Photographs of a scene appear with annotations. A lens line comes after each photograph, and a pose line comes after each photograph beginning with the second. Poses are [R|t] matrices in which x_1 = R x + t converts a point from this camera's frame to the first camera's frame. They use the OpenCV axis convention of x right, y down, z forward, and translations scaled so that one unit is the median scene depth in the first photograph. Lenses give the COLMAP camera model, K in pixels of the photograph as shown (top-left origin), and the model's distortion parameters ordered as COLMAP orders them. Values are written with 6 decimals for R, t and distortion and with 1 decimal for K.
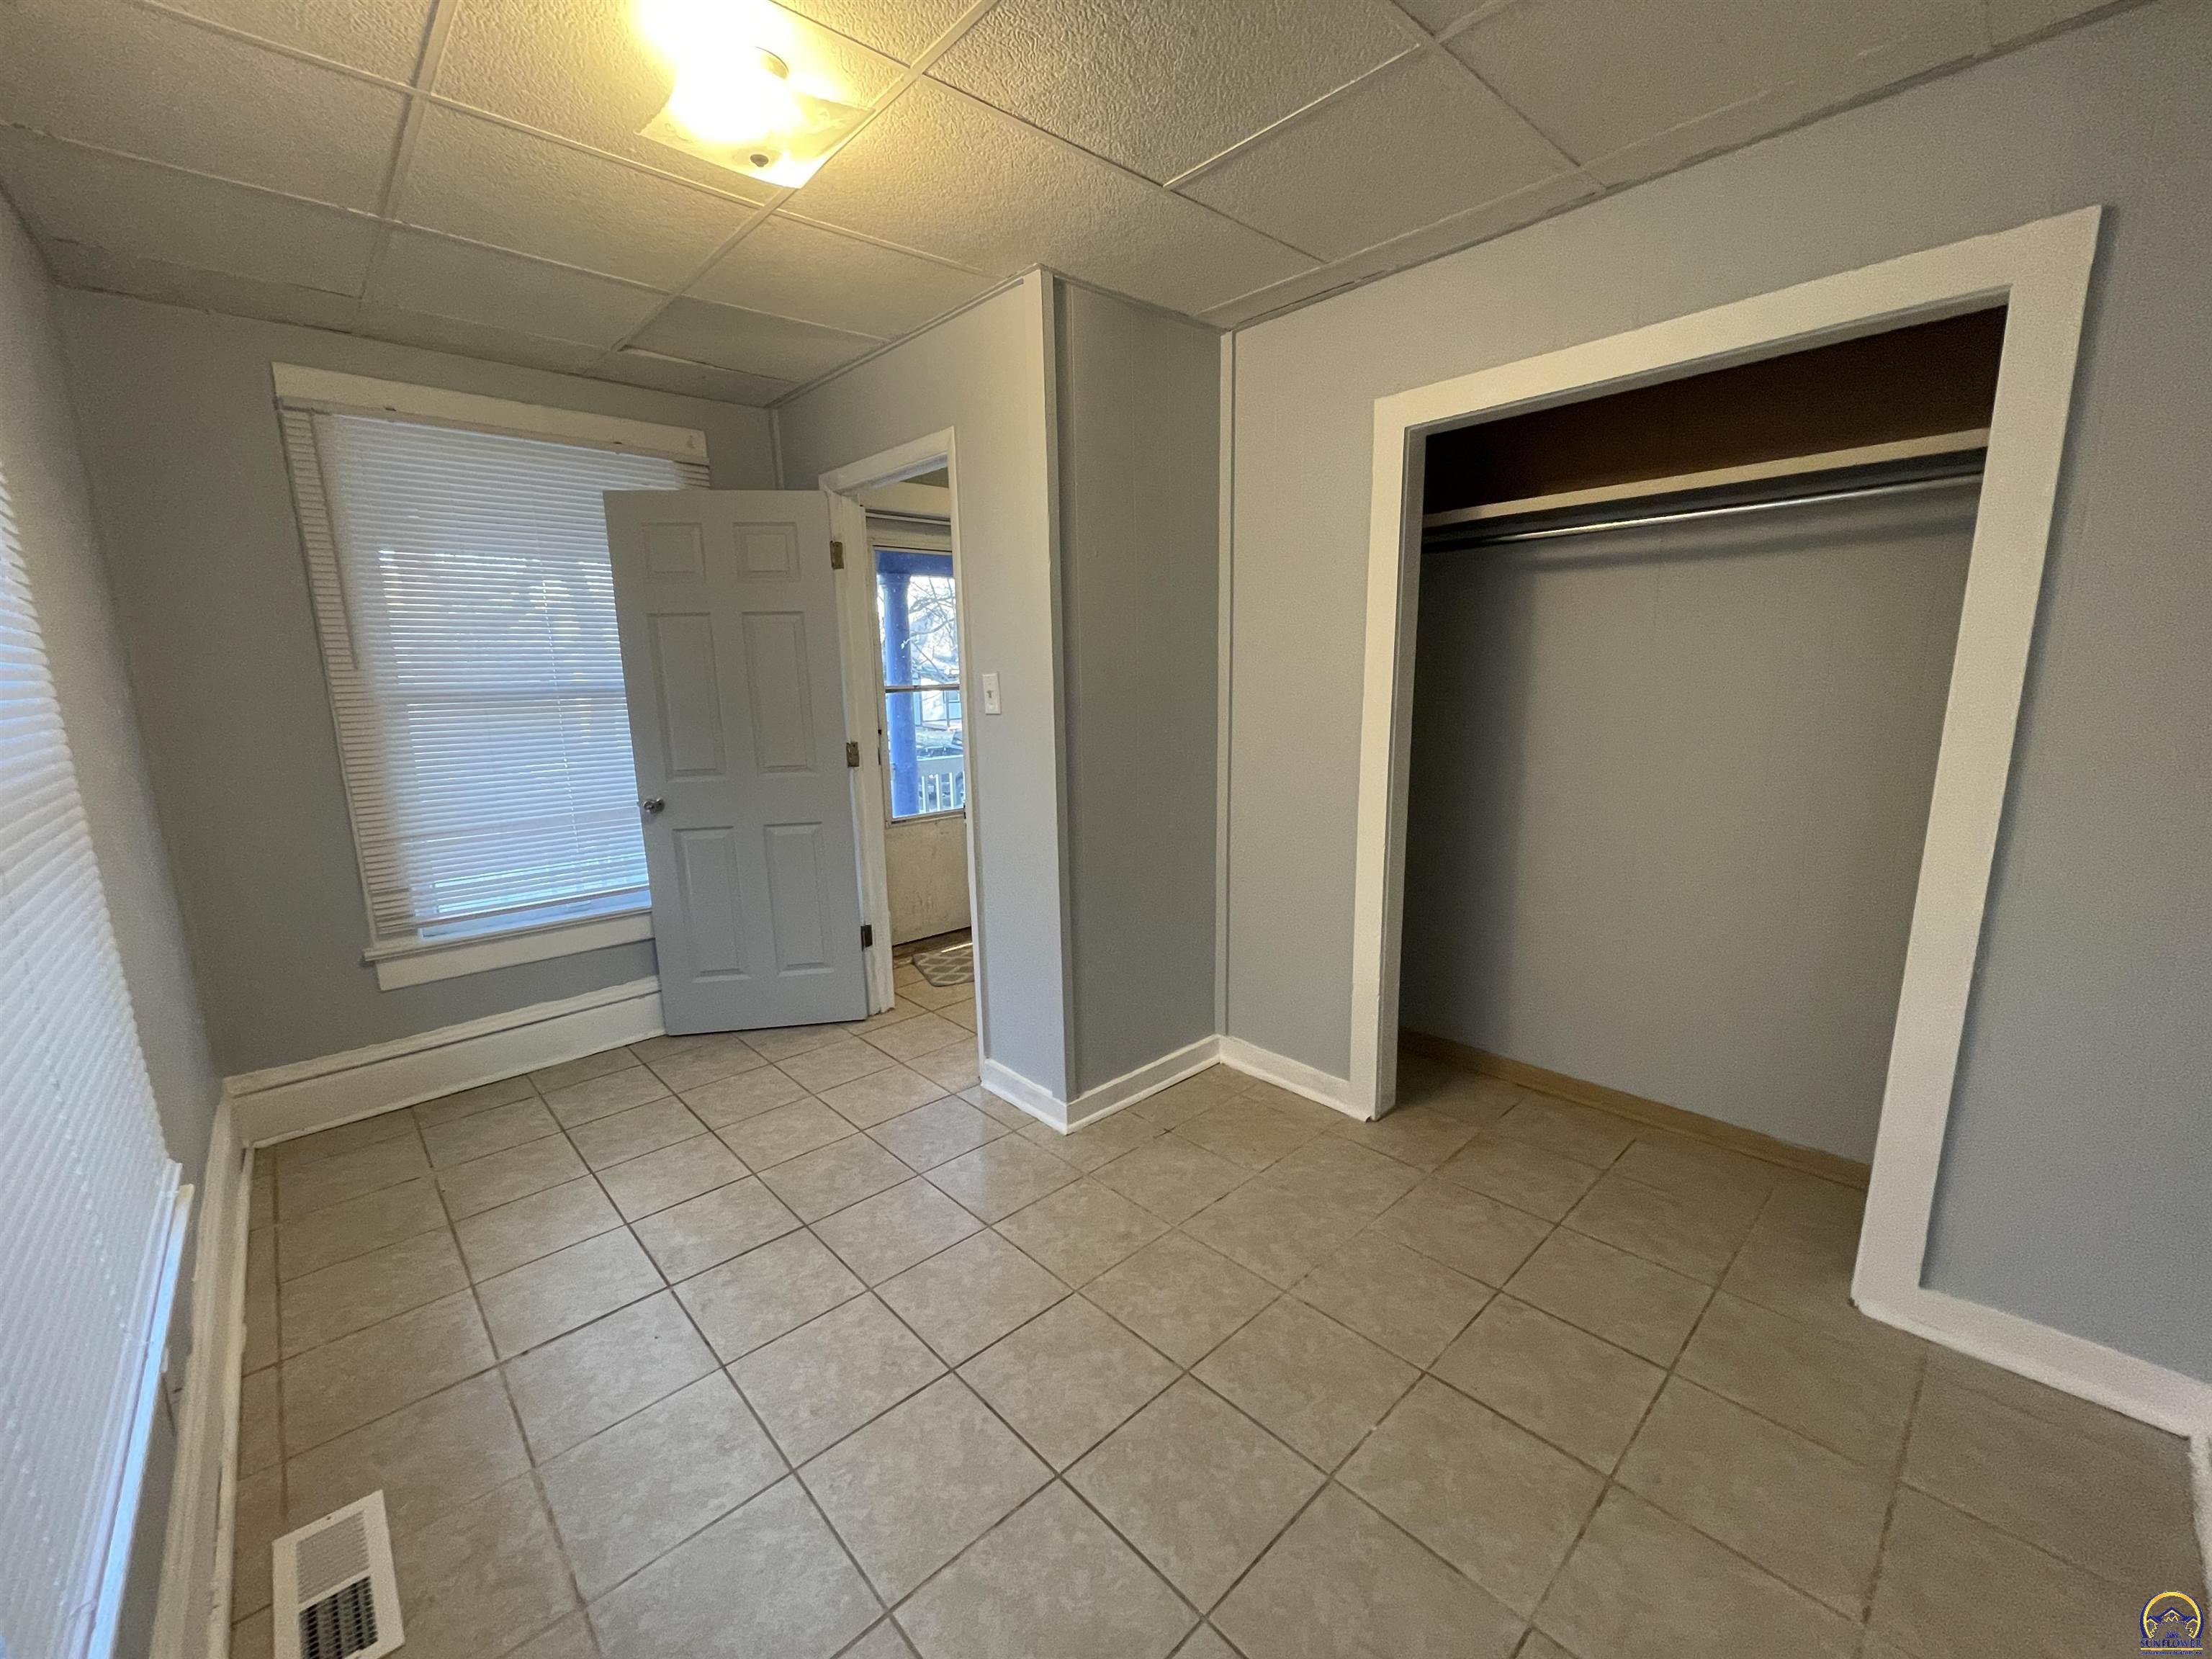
lens RADIAL K [[893.7, 0, 1101.0], [0, 893.7, 839.7], [0, 0, 1]] dist [0.001856, 0.000281]
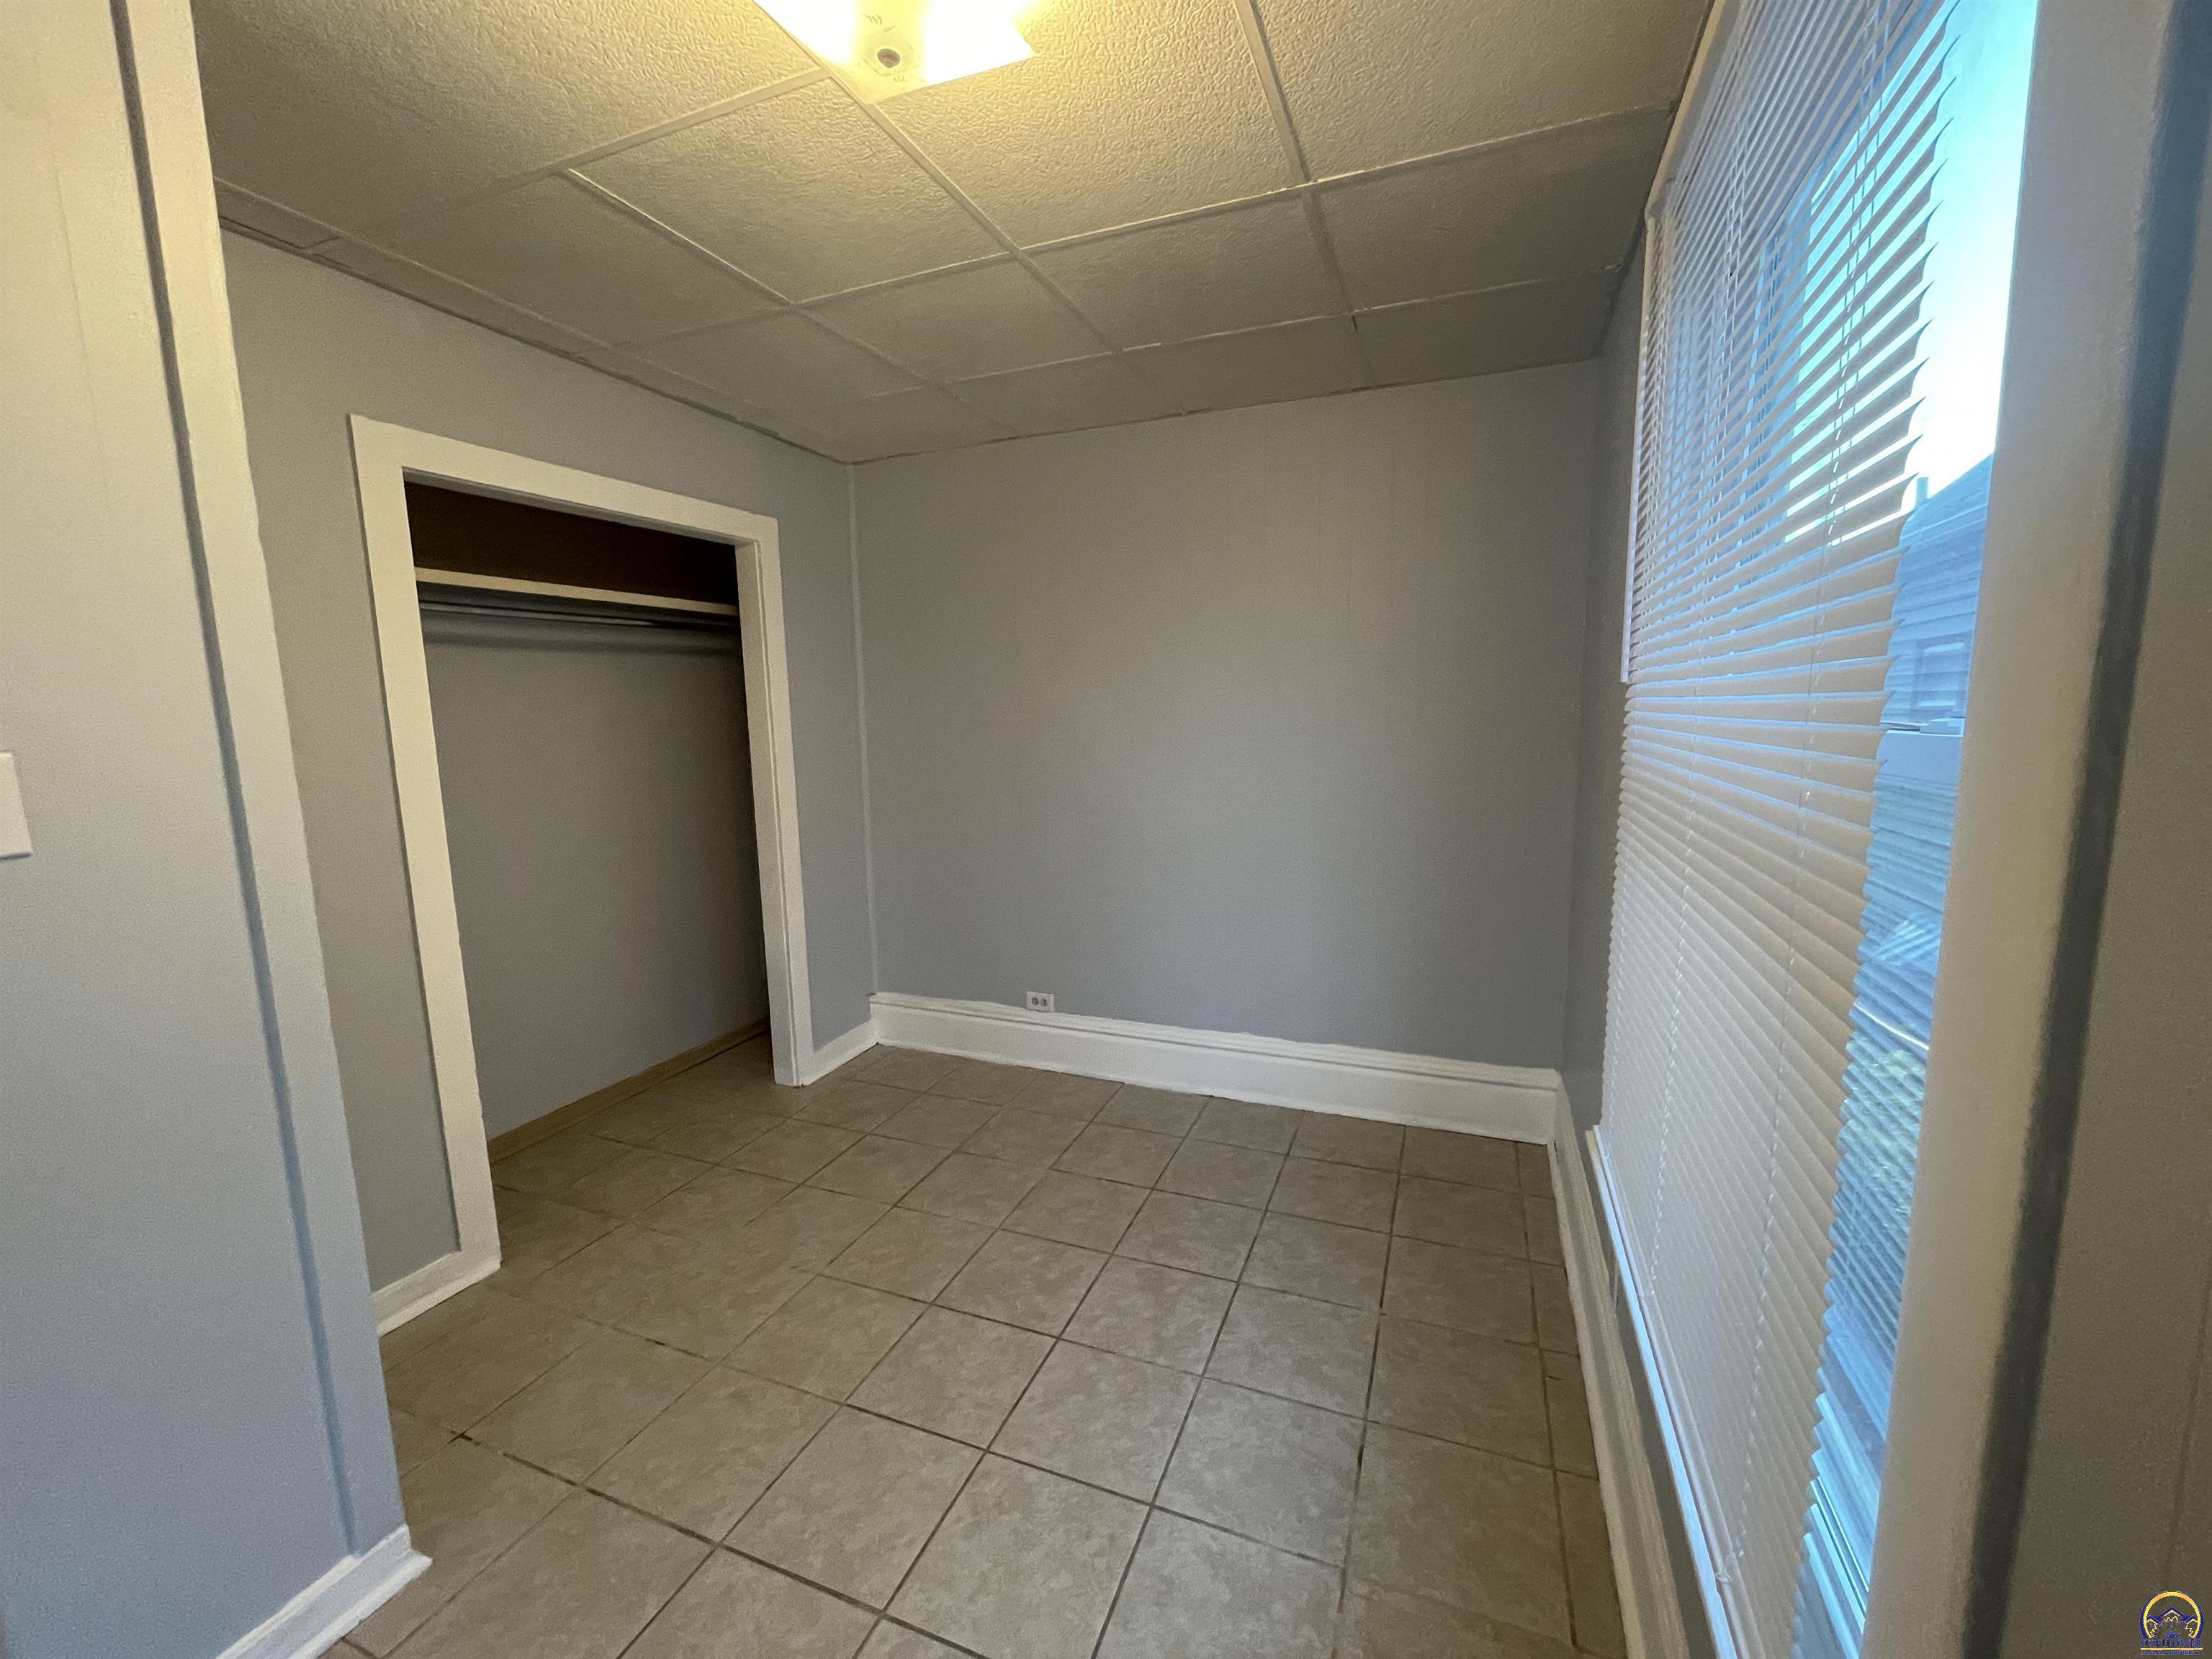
lens RADIAL K [[893.7, 0, 1105.2], [0, 893.7, 829.6], [0, 0, 1]] dist [0.001856, 0.000281]
pose [[-0.426978, -0.088485, 0.899922, -1.069950], [0.204411, 0.959995, 0.191376, -0.202404], [-0.880855, 0.265667, -0.391810, 1.148770]]
